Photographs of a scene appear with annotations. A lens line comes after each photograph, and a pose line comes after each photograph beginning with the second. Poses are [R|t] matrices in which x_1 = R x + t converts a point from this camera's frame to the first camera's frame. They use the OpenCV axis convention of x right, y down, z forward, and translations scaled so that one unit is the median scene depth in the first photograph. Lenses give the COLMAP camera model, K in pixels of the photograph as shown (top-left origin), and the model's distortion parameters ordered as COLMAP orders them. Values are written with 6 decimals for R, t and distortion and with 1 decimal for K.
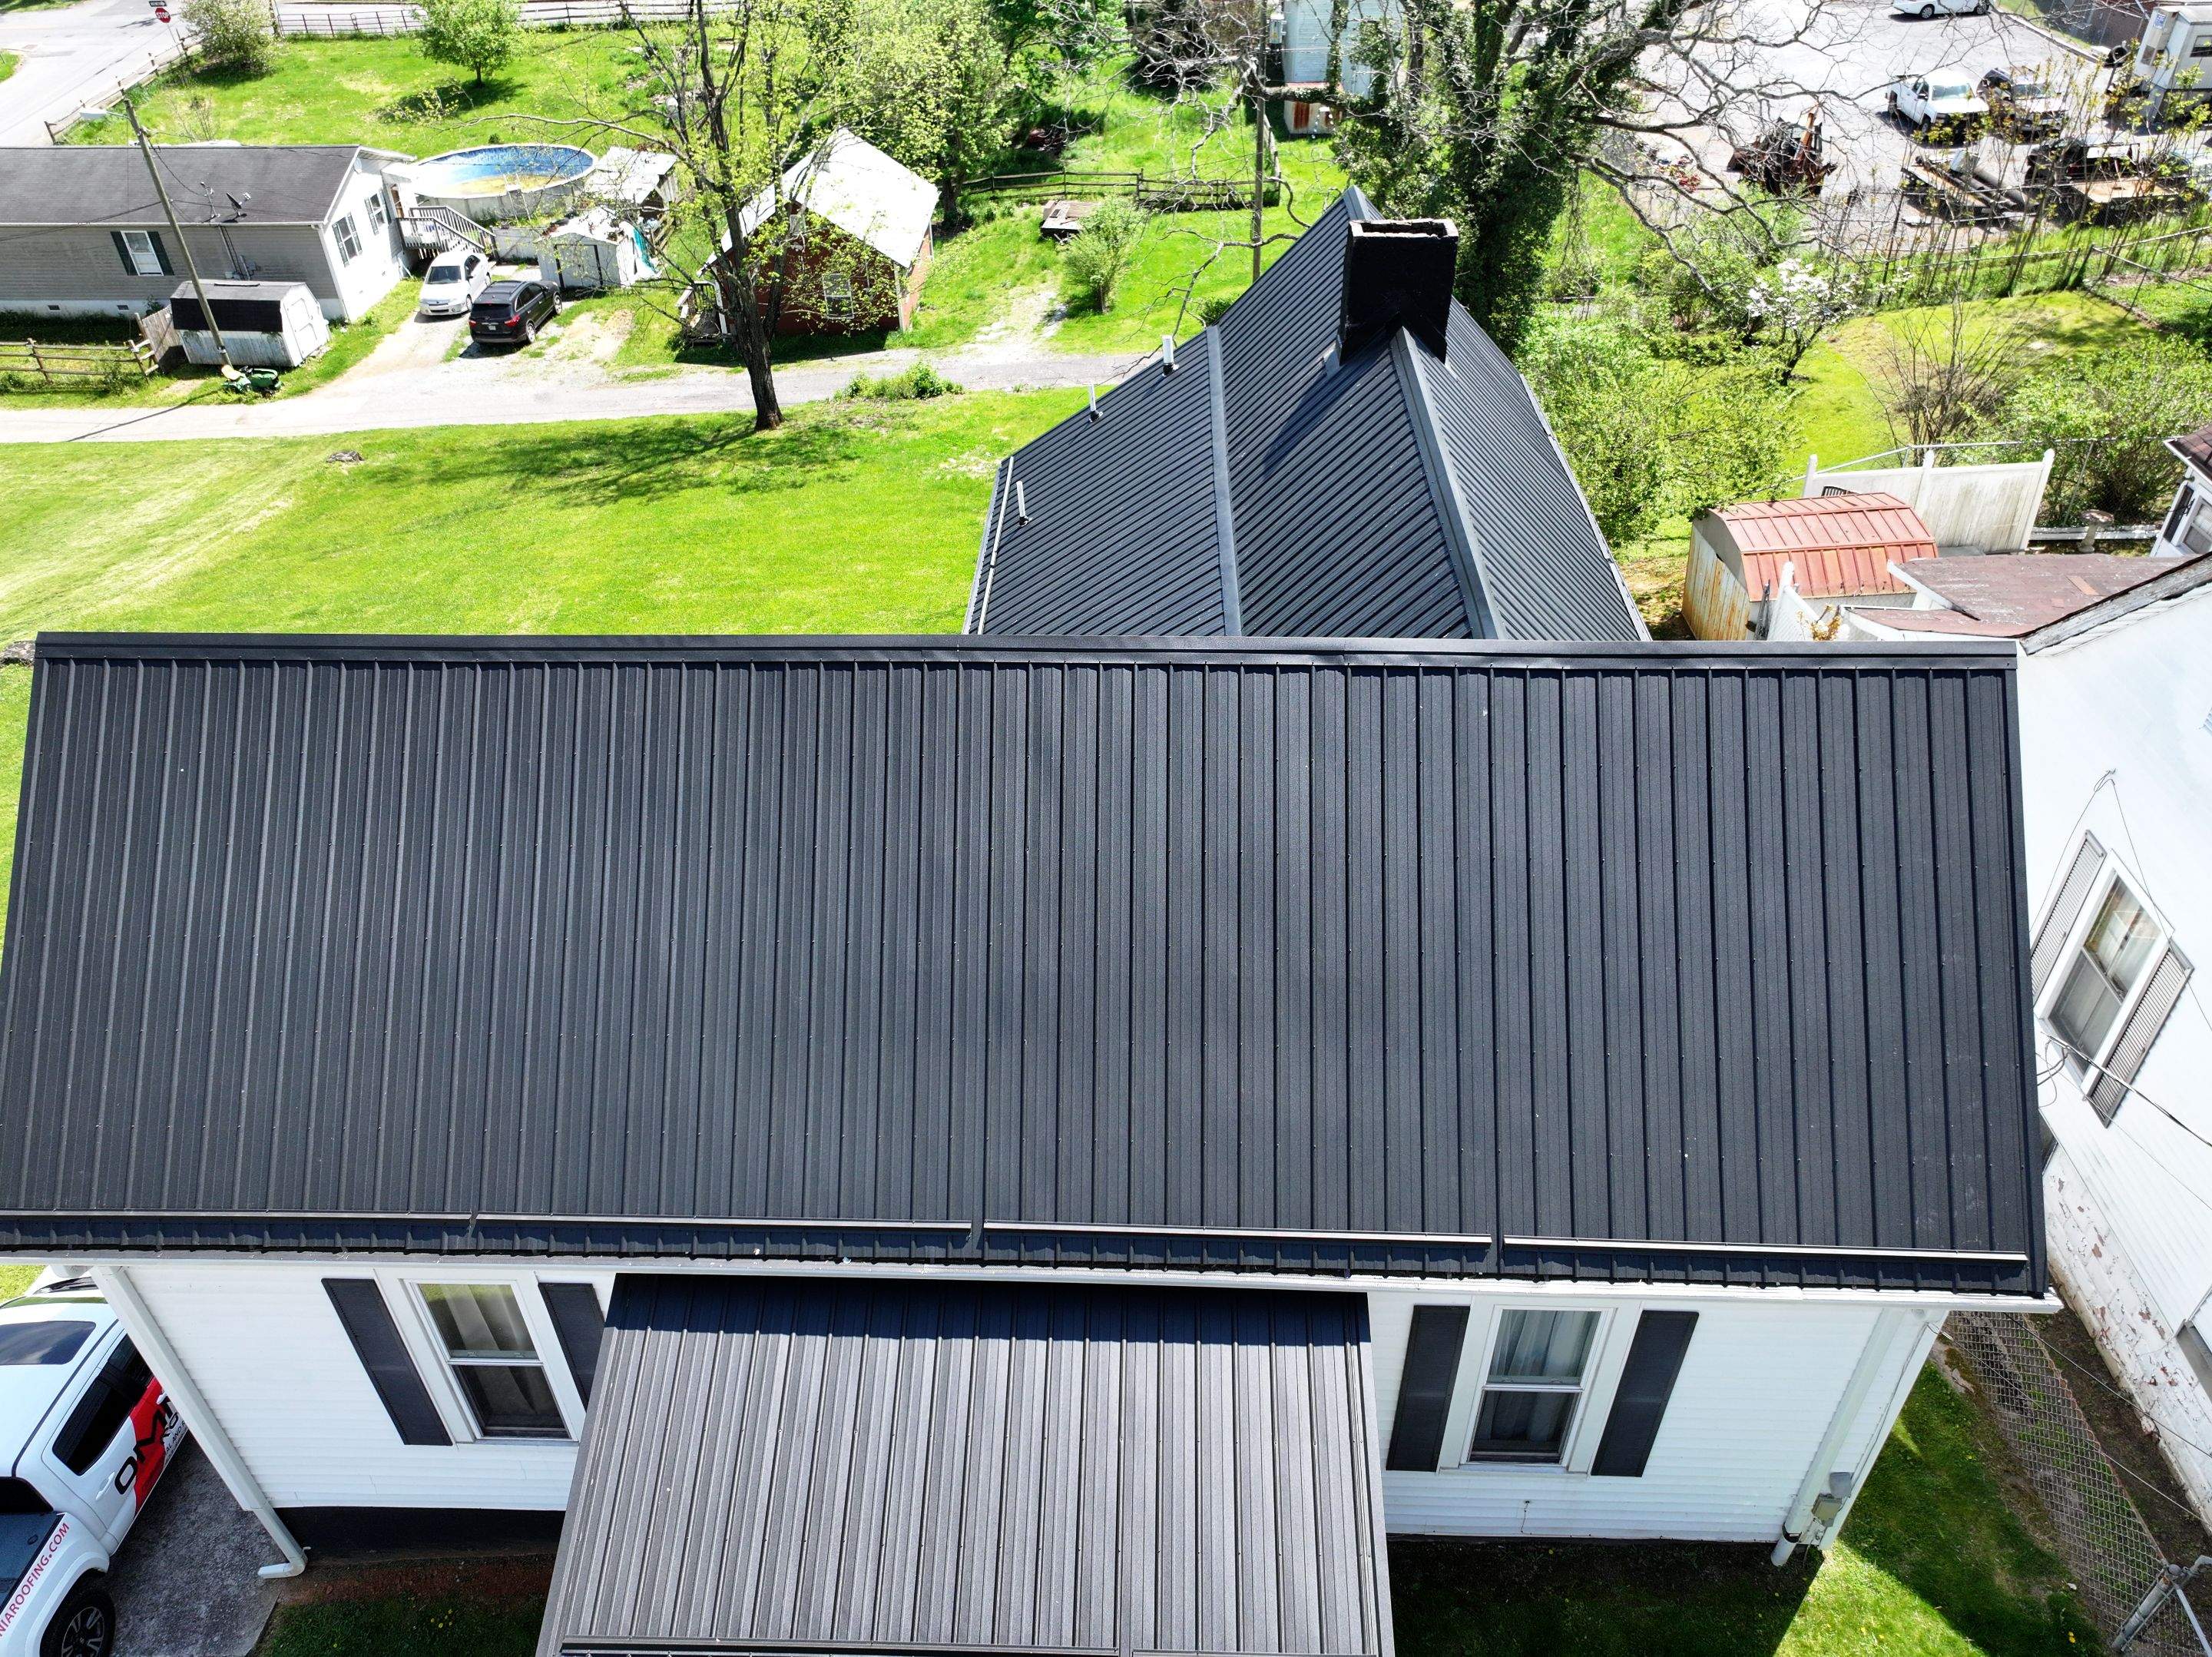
lens RADIAL K [[1577.9, 0, 1104.2], [0, 1577.9, 831.3], [0, 0, 1]] dist [0.003944, 0.013878]
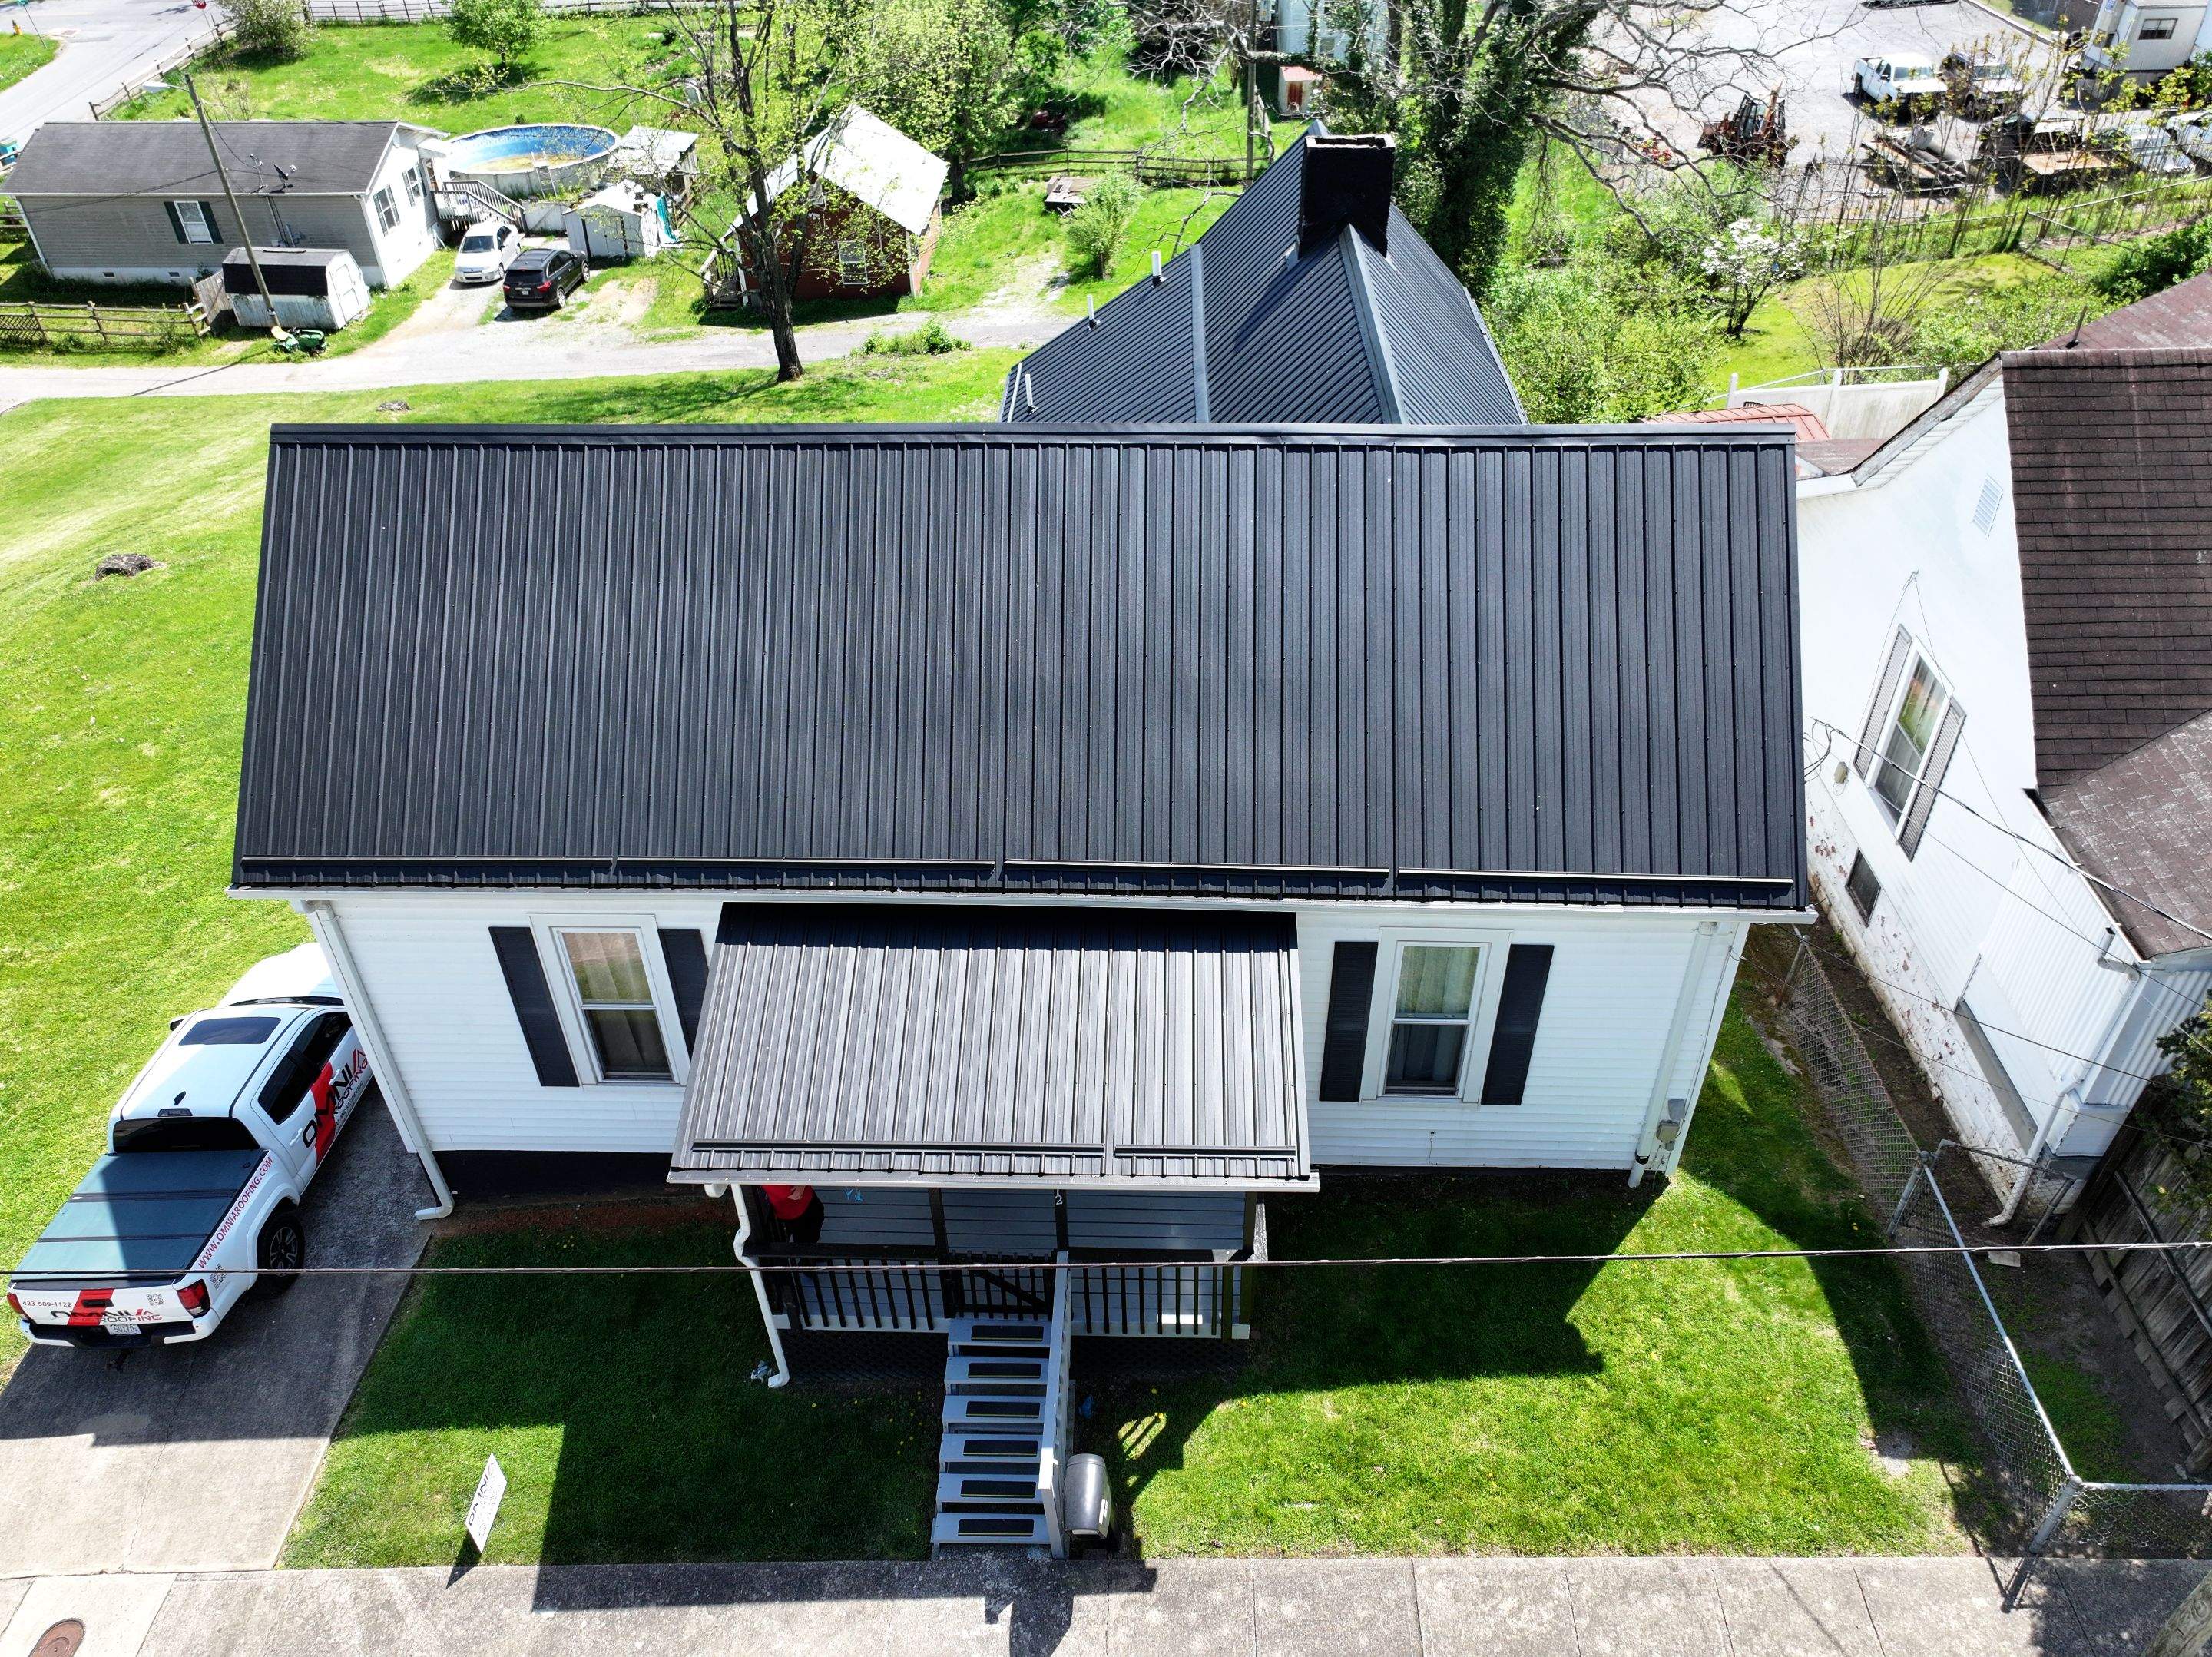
lens RADIAL K [[1581.1, 0, 1105.6], [0, 1581.1, 833.9], [0, 0, 1]] dist [0.002800, 0.014348]
pose [[0.999999, 0.001184, -0.000401, 0.002071], [-0.001184, 0.999999, 0.001169, 0.053636], [0.000402, -0.001169, 0.999999, -0.075703]]
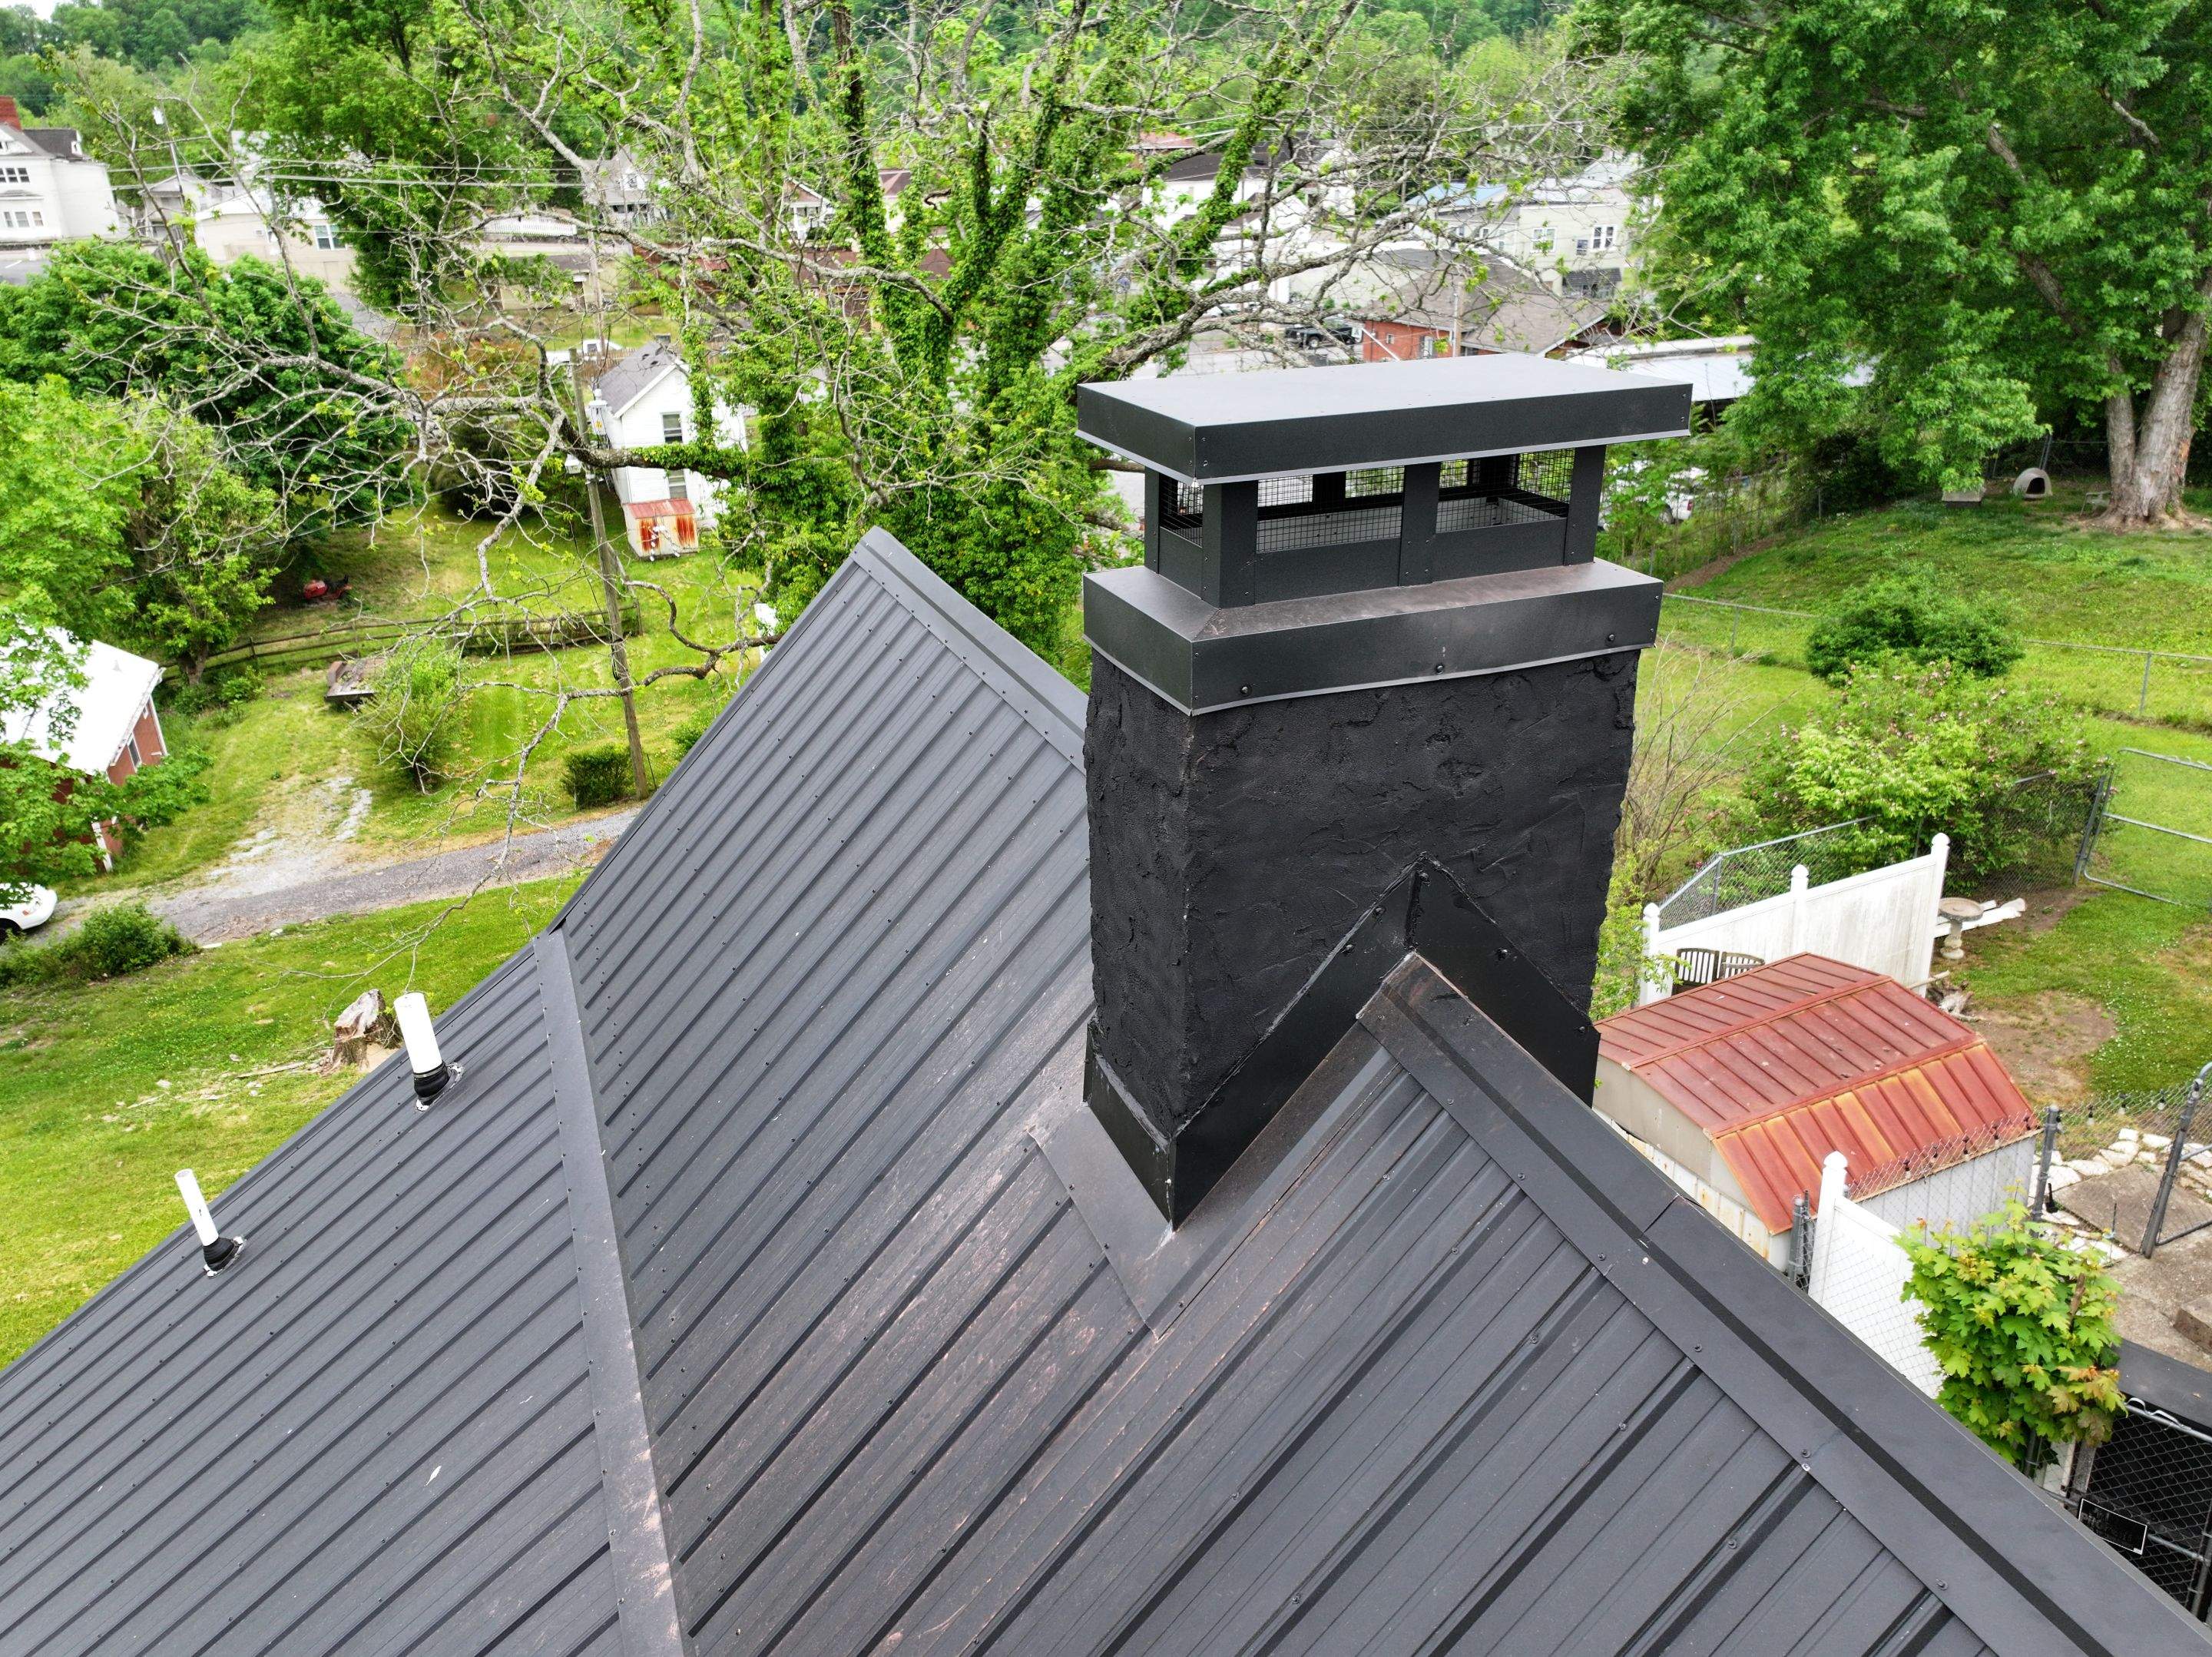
lens RADIAL K [[1577.9, 0, 1104.2], [0, 1577.9, 831.3], [0, 0, 1]] dist [0.003944, 0.013878]
pose [[0.919518, -0.157275, 0.360211, 0.029023], [0.240413, 0.950076, -0.198888, -0.117505], [-0.310948, 0.269480, 0.911423, 0.308583]]
